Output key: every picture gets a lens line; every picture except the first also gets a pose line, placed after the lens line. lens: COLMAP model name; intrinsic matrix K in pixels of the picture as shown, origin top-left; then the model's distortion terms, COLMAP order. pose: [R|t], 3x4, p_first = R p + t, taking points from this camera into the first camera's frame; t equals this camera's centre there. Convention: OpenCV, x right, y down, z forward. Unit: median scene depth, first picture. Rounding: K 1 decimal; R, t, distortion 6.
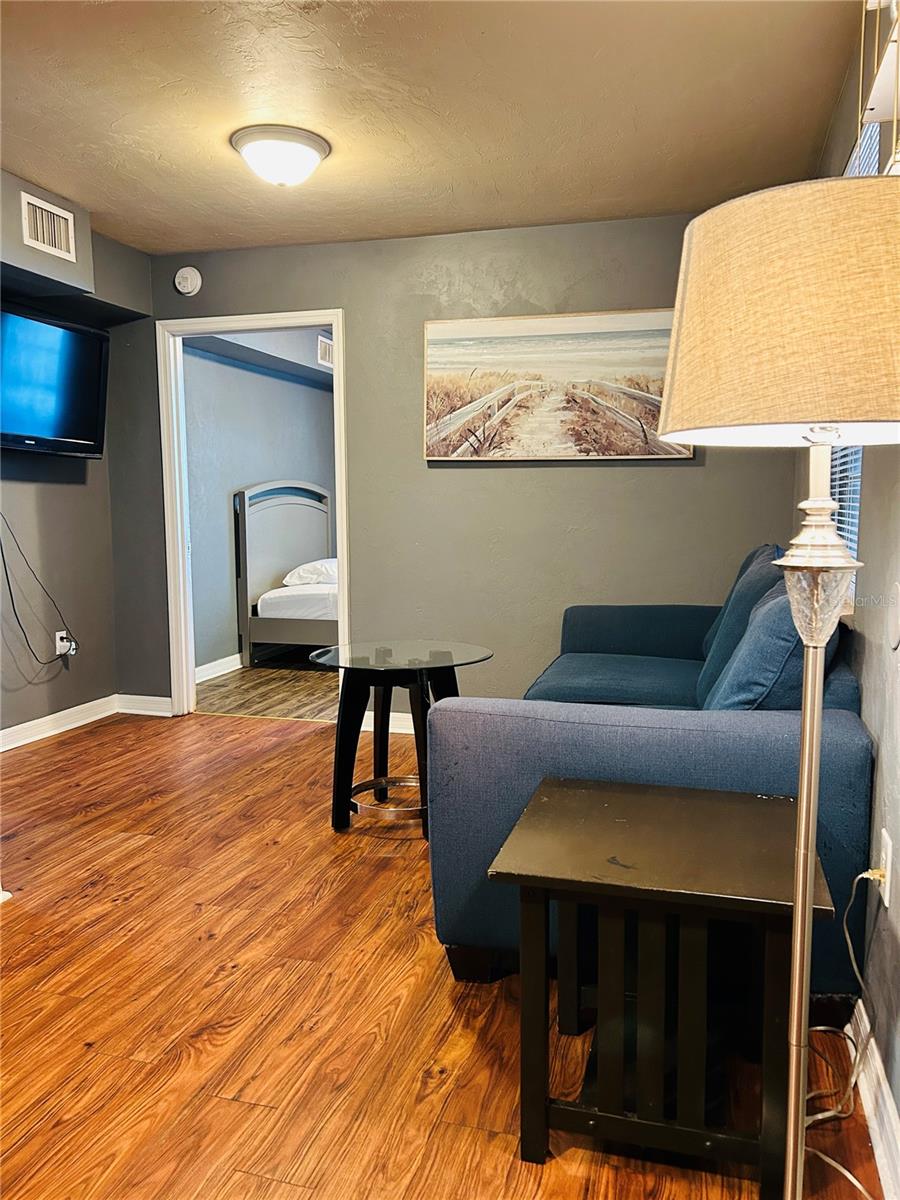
lens RADIAL K [[900.5, 0, 453.9], [0, 900.5, 607.1], [0, 0, 1]] dist [0.042147, -0.043926]
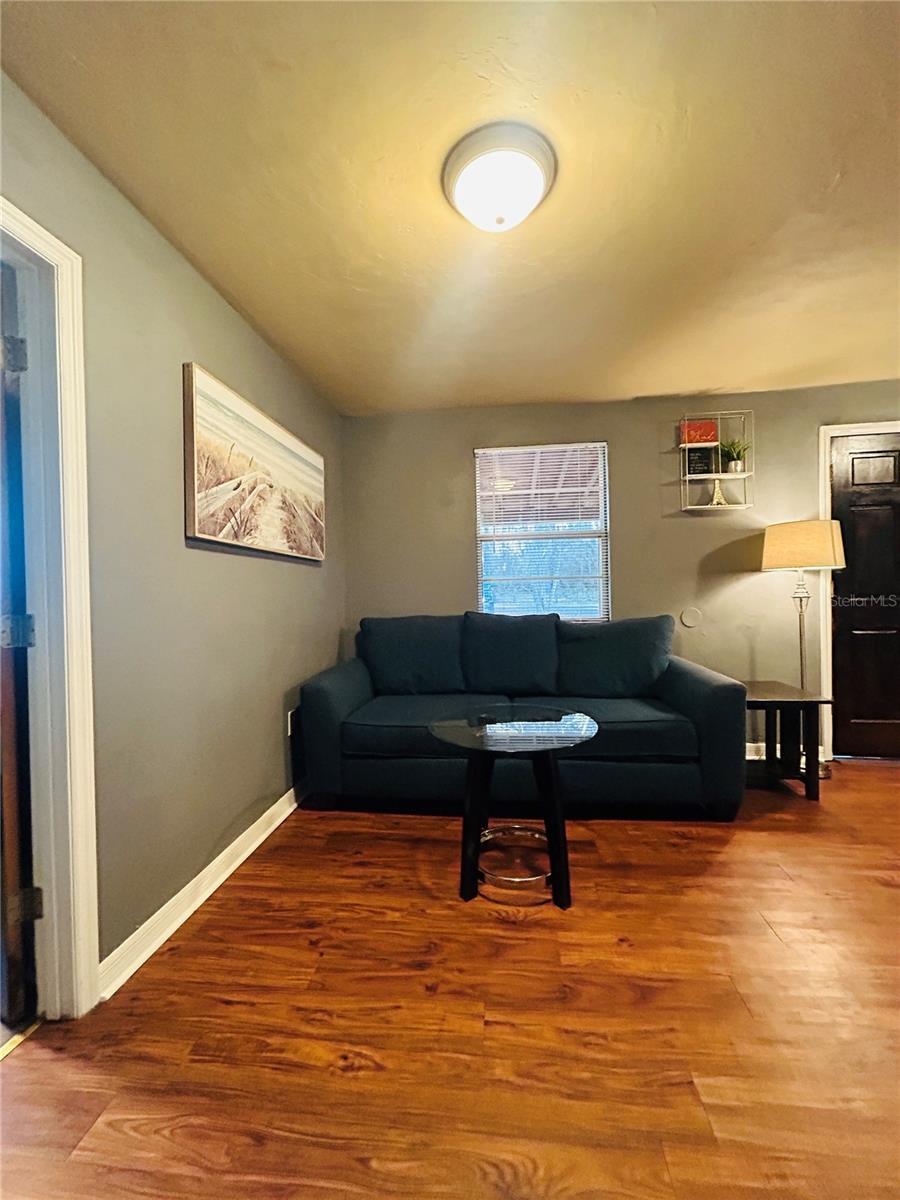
lens RADIAL K [[487.4, 0, 449.0], [0, 487.4, 598.4], [0, 0, 1]] dist [-0.001775, 0.001782]
pose [[-0.168083, -0.007544, 0.985744, -0.513626], [0.133023, 0.990651, 0.030264, -0.103185], [-0.976756, 0.136213, -0.165508, 0.934460]]
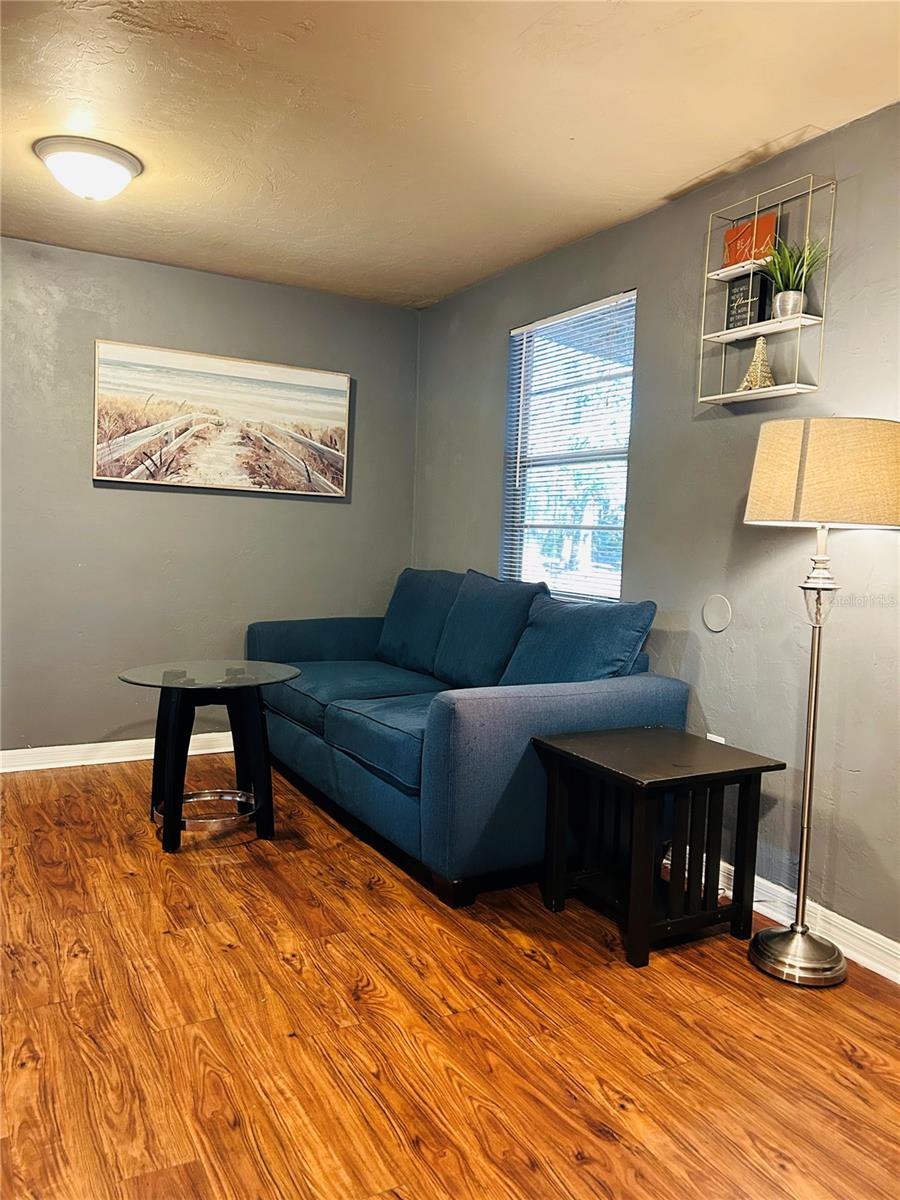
lens RADIAL K [[900.5, 0, 457.3], [0, 900.5, 605.5], [0, 0, 1]] dist [0.042147, -0.043926]
pose [[0.706335, -0.029915, 0.707246, -0.487635], [0.041980, 0.999118, 0.000335, -0.011847], [-0.706632, 0.029454, 0.706968, 0.037752]]
